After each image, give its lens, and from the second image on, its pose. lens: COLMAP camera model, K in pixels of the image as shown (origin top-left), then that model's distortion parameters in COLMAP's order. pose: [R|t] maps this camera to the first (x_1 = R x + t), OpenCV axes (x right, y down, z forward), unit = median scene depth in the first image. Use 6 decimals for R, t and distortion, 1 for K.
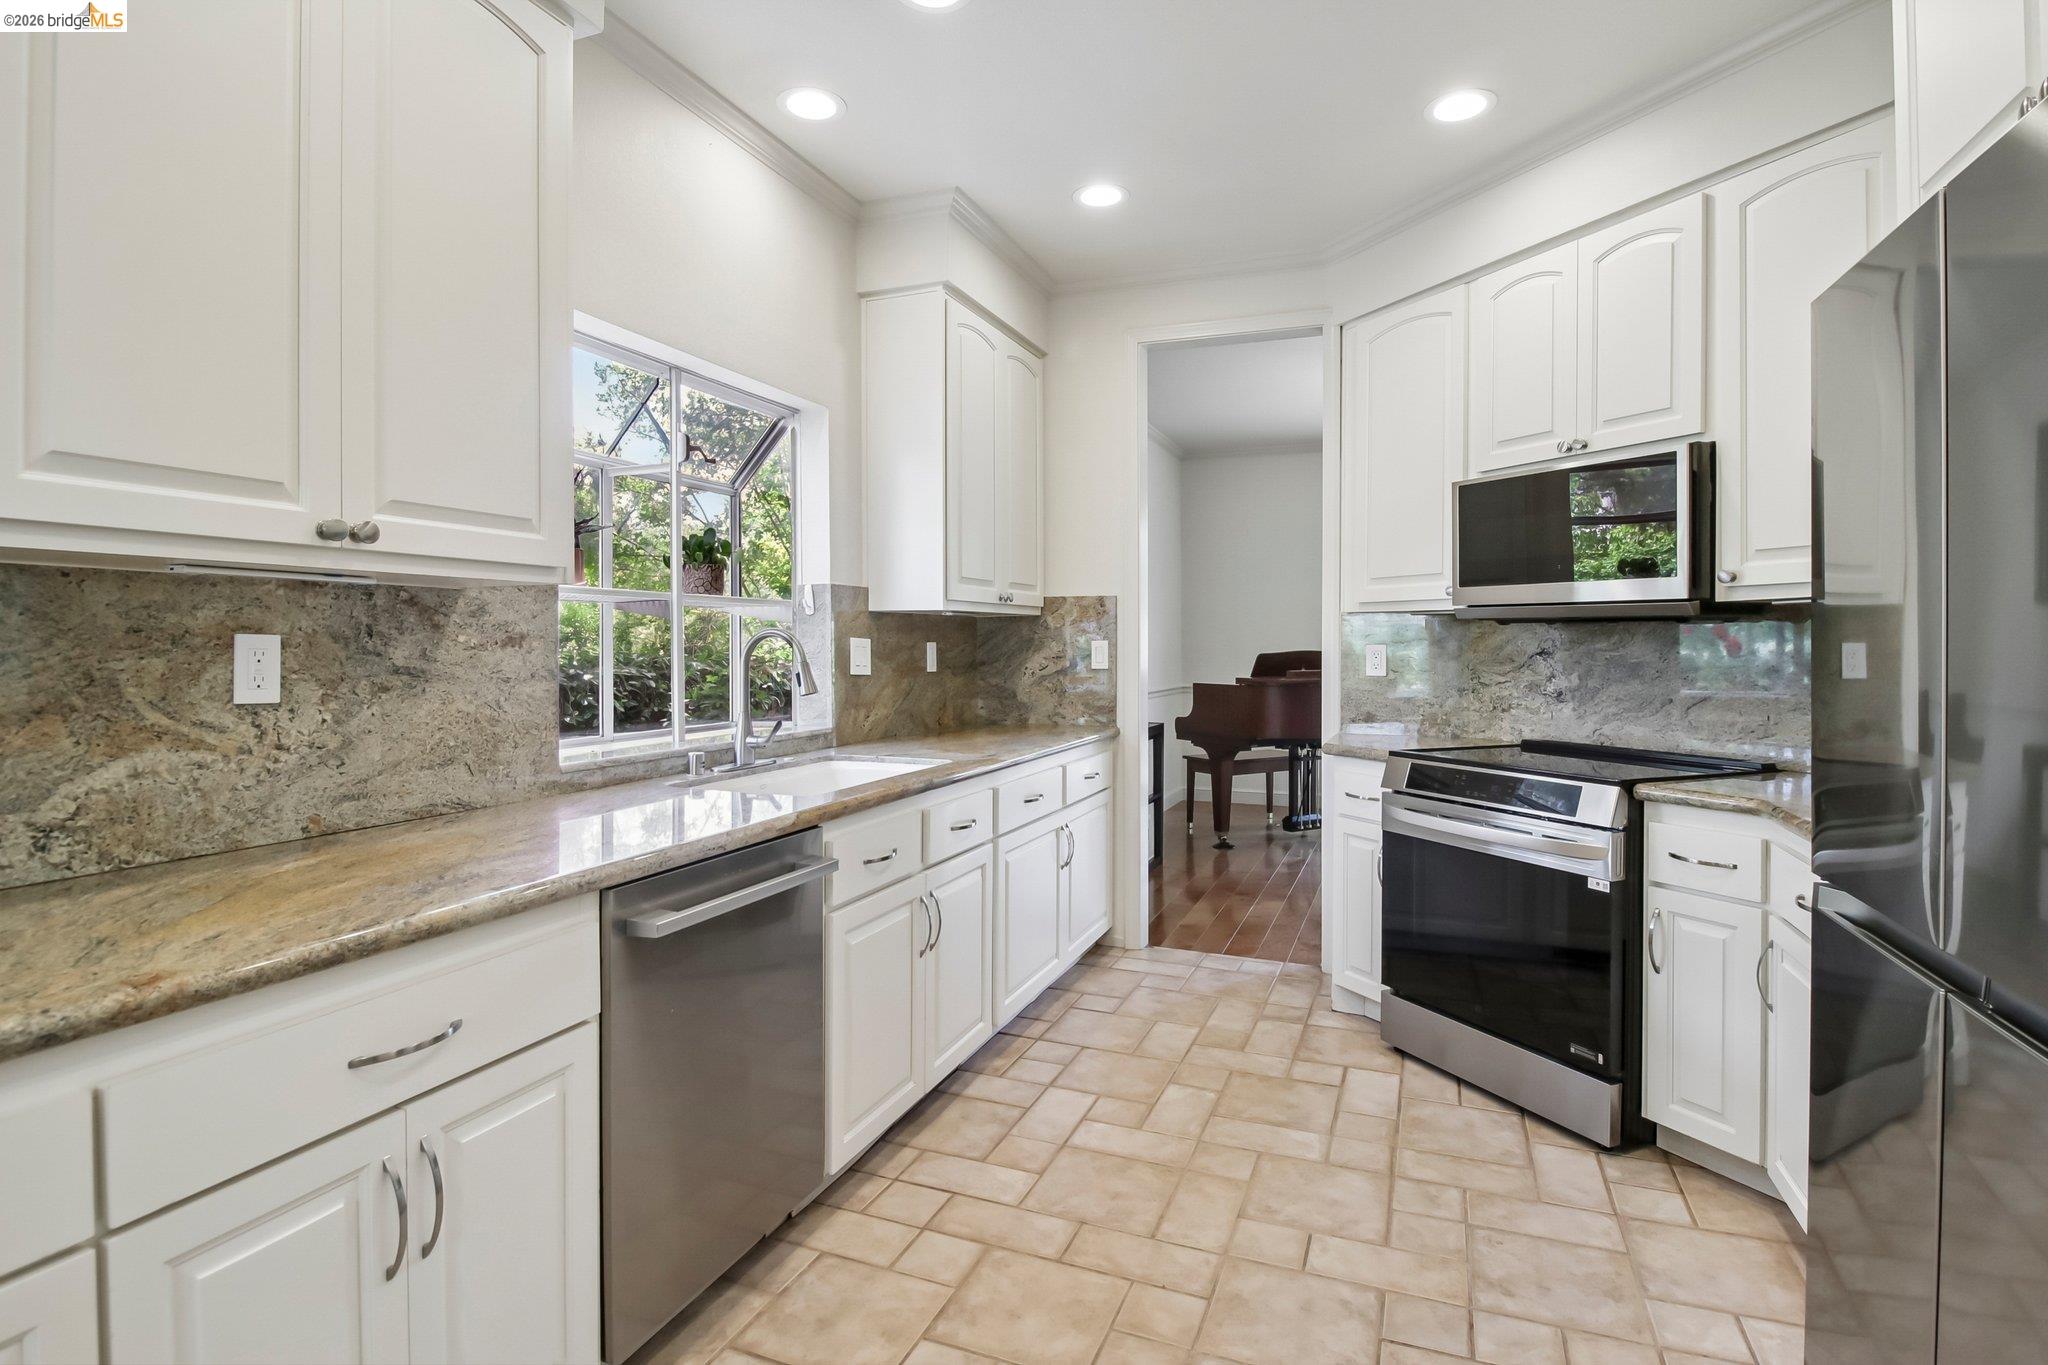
lens RADIAL K [[1034.1, 0, 1017.3], [0, 1034.1, 663.3], [0, 0, 1]] dist [-0.001295, -0.005602]
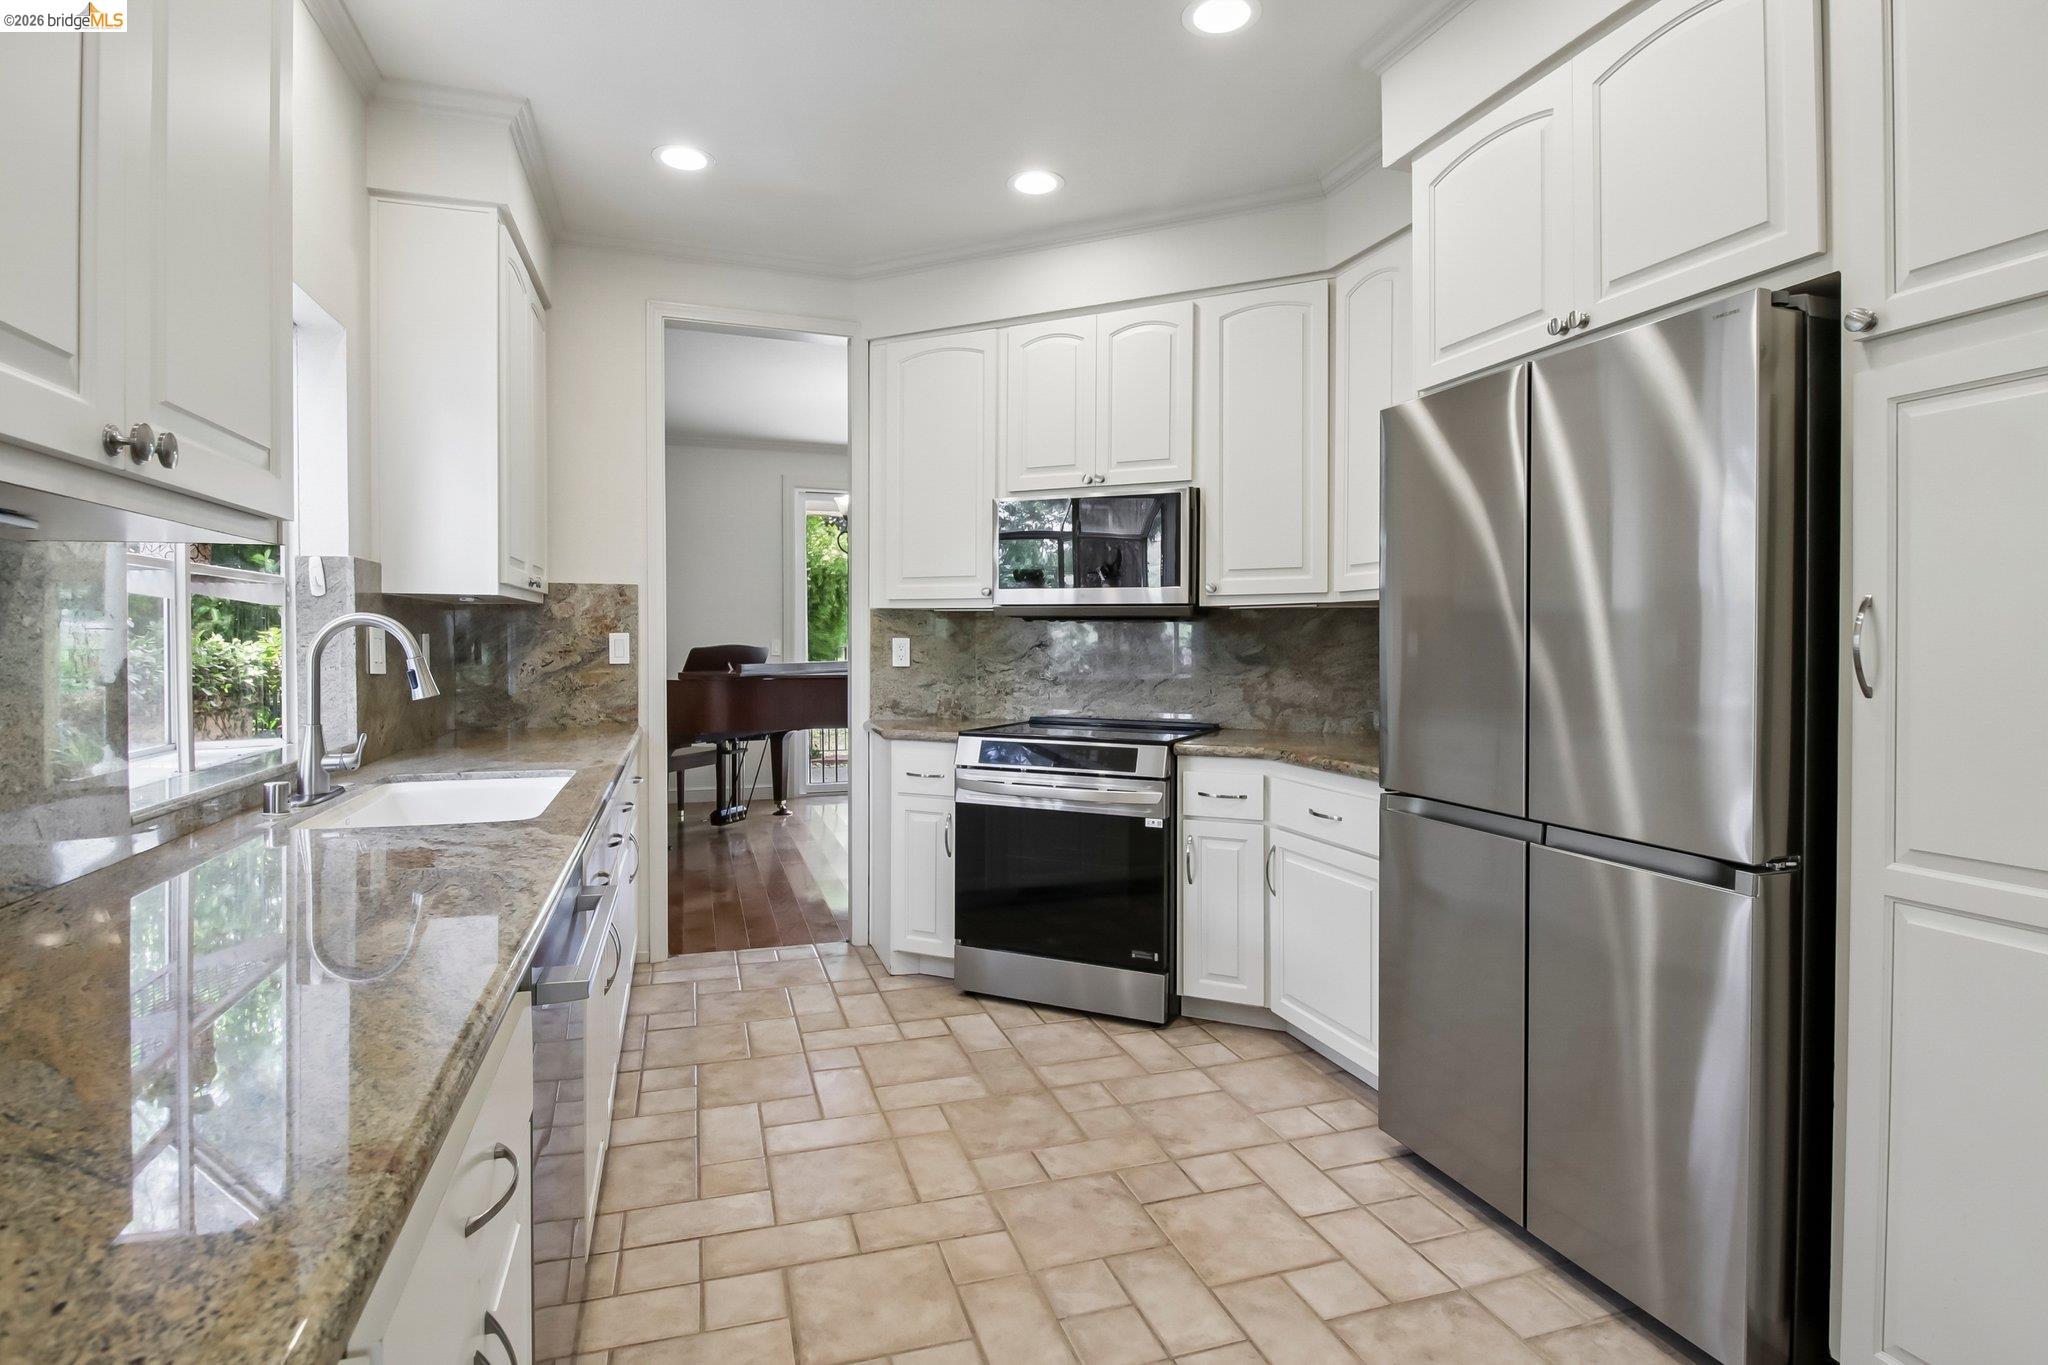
lens RADIAL K [[1034.1, 0, 1029.0], [0, 1034.1, 663.7], [0, 0, 1]] dist [-0.001295, -0.005602]
pose [[0.766459, -0.012821, 0.642165, -0.346909], [0.009605, 0.999918, 0.008499, 0.001900], [-0.642221, -0.000346, 0.766519, 0.097249]]
